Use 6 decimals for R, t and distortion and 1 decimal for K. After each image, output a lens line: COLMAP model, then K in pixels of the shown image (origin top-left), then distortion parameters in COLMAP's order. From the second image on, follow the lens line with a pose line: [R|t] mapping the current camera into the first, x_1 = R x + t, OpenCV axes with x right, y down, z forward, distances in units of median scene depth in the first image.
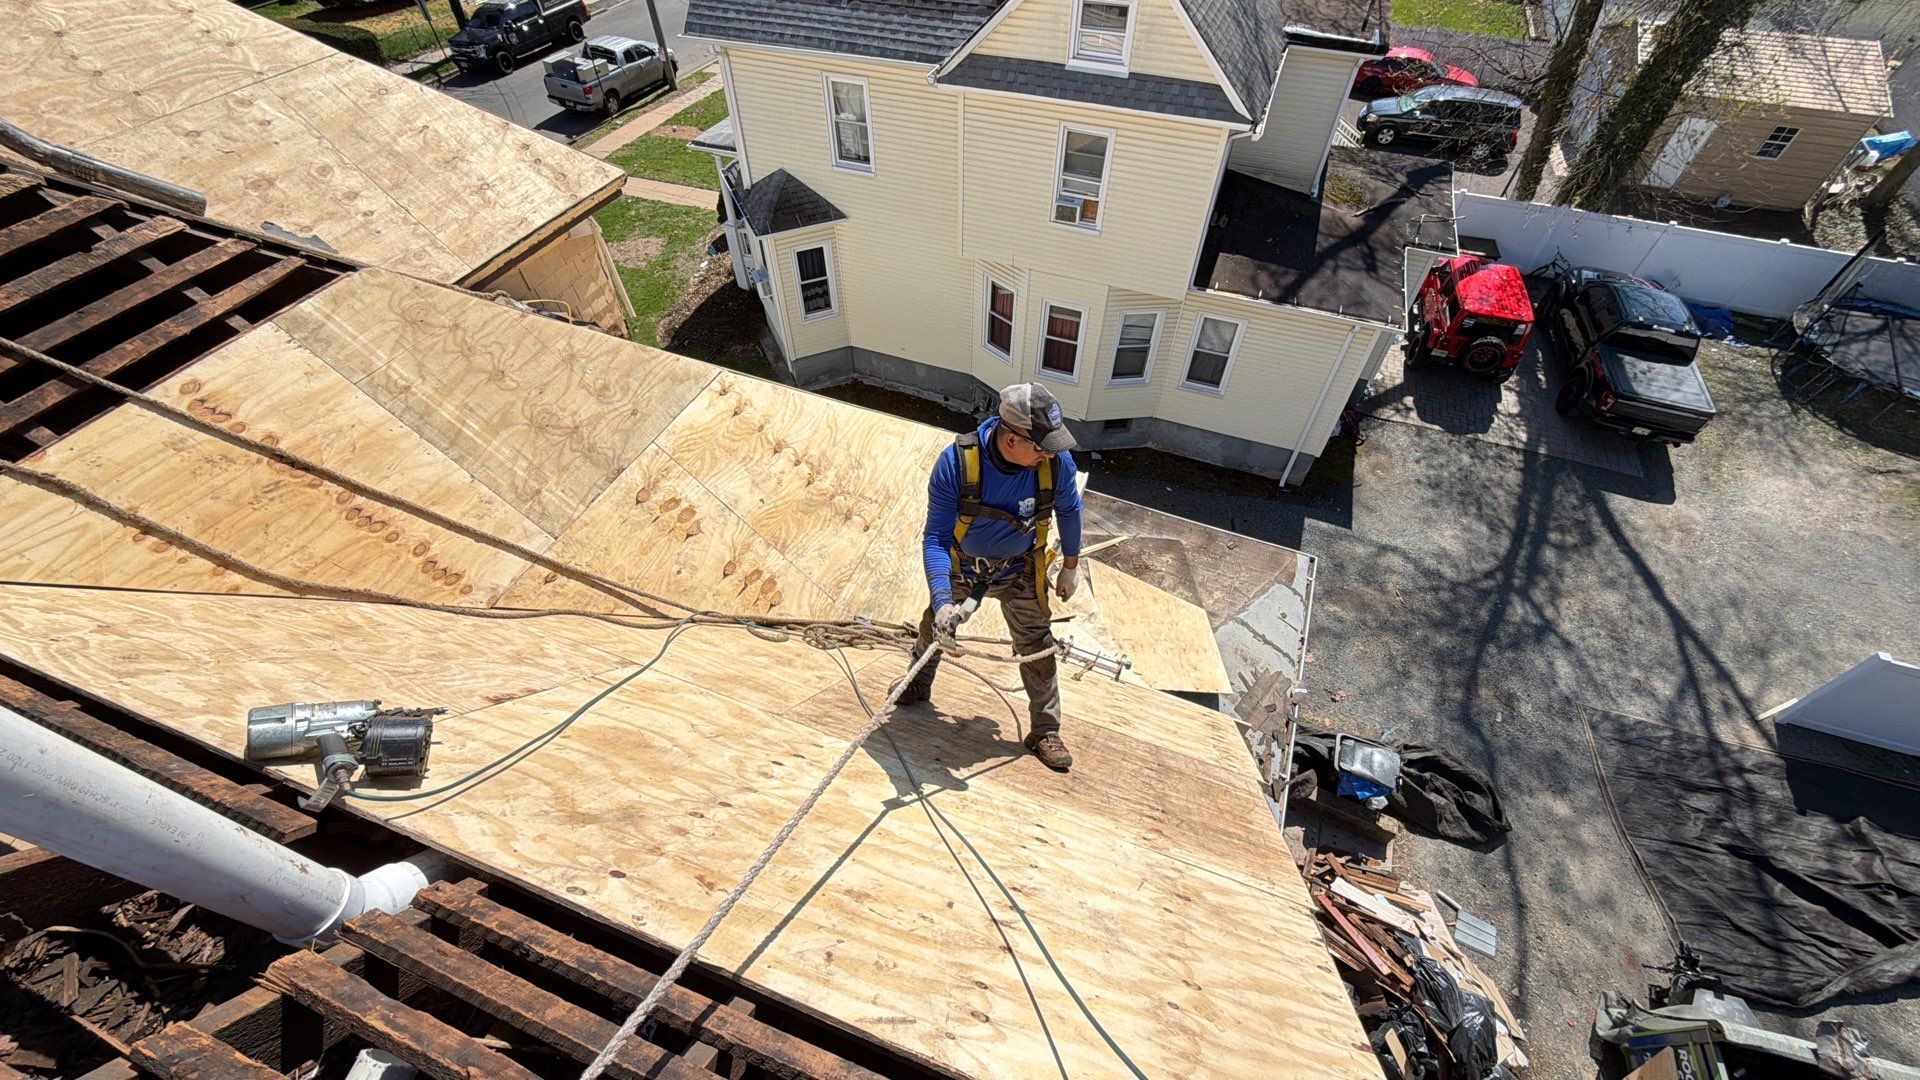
lens RADIAL K [[755.4, 0, 960.0], [0, 755.4, 540.0], [0, 0, 1]] dist [-0.000940, -0.000003]
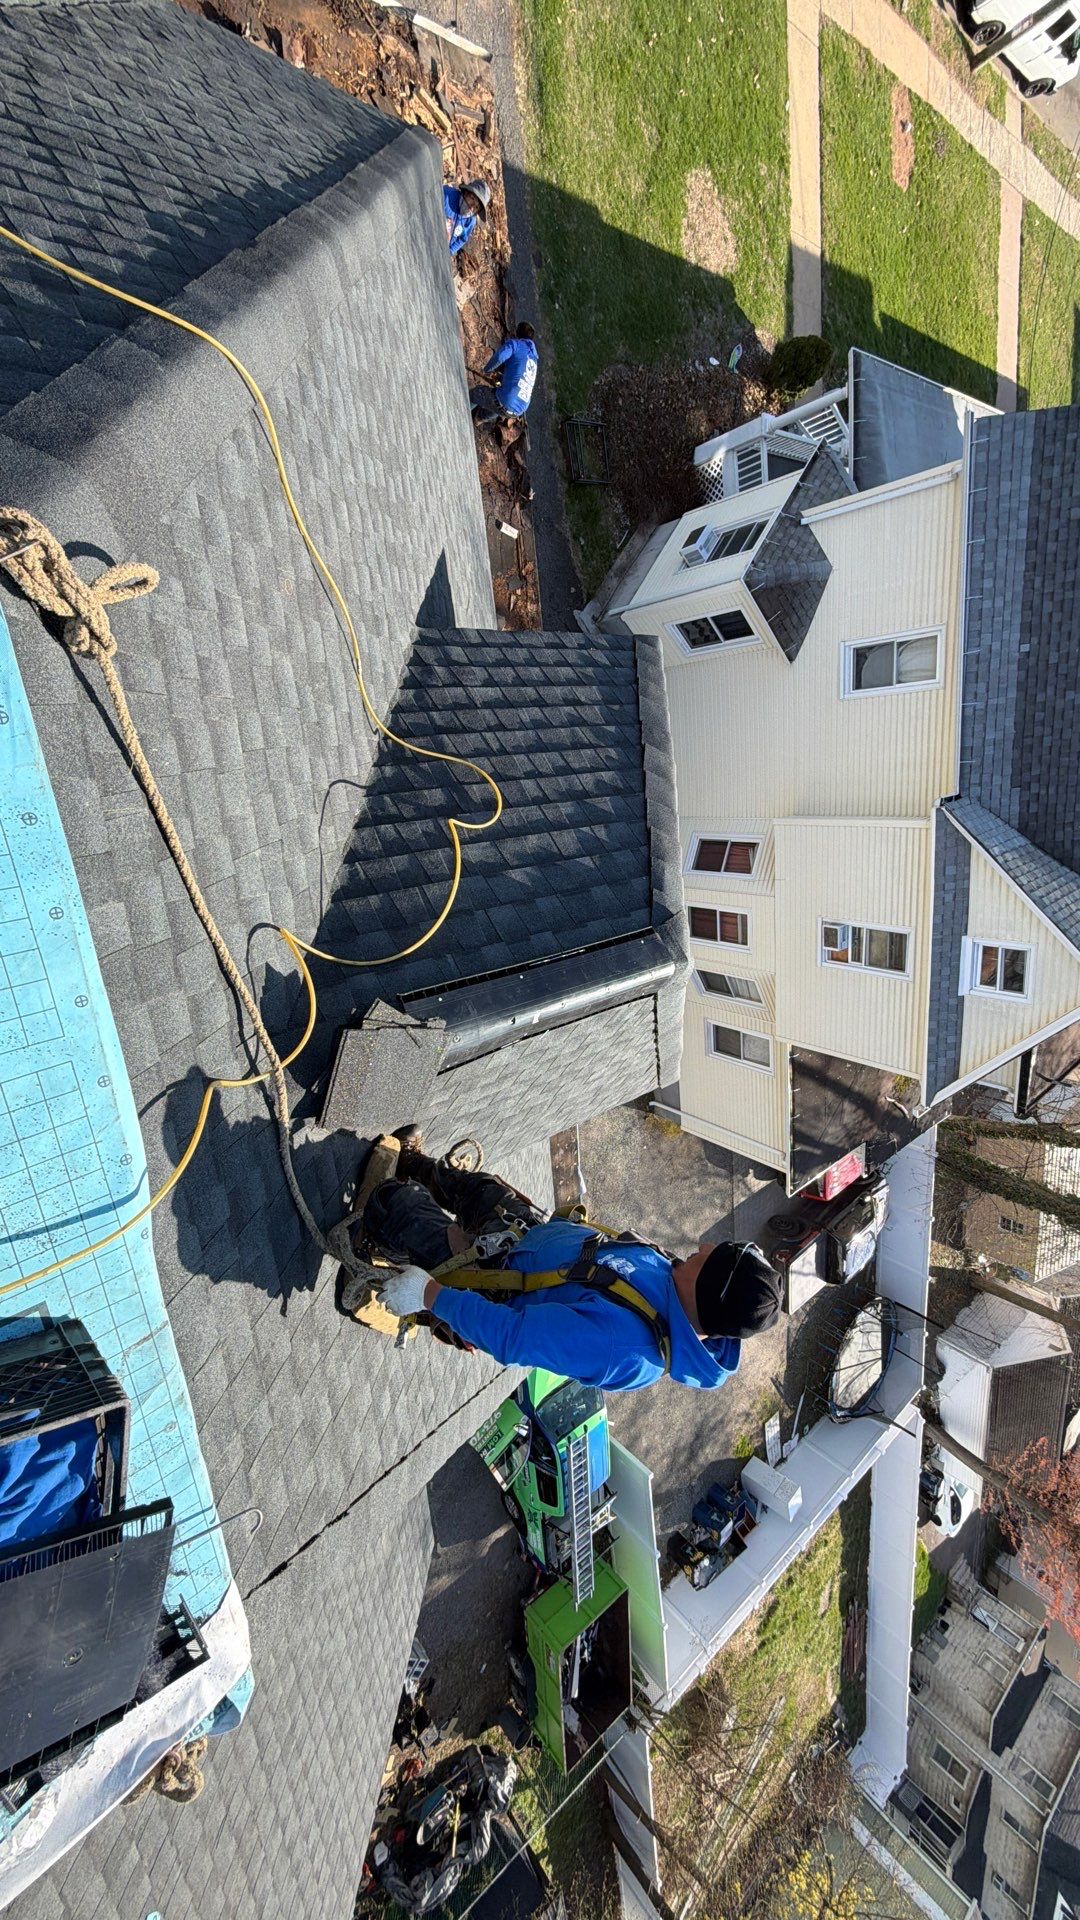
lens RADIAL K [[755.4, 0, 538.9], [0, 755.4, 954.9], [0, 0, 1]] dist [-0.000940, -0.000003]
pose [[0.364248, 0.817313, 0.446456, -0.408841], [-0.931185, 0.327223, 0.160685, -0.203700], [-0.014760, -0.474262, 0.880260, 0.085391]]
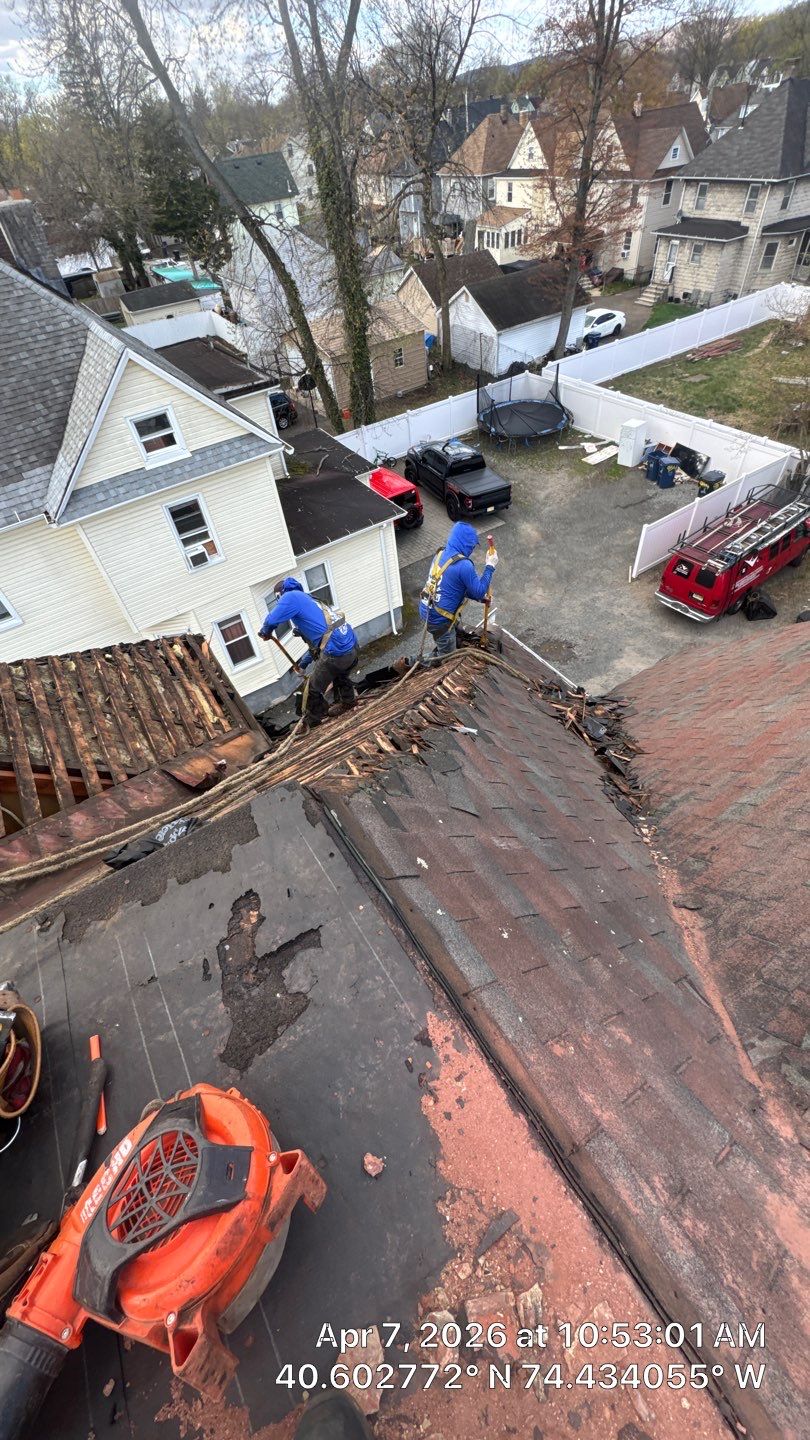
lens RADIAL K [[566.6, 0, 404.2], [0, 566.6, 716.2], [0, 0, 1]] dist [-0.000940, -0.000003]
pose [[0.593506, -0.632037, 0.498276, -0.298852], [0.666824, 0.732831, 0.135292, -0.109789], [-0.450662, 0.251966, 0.856398, 0.035884]]
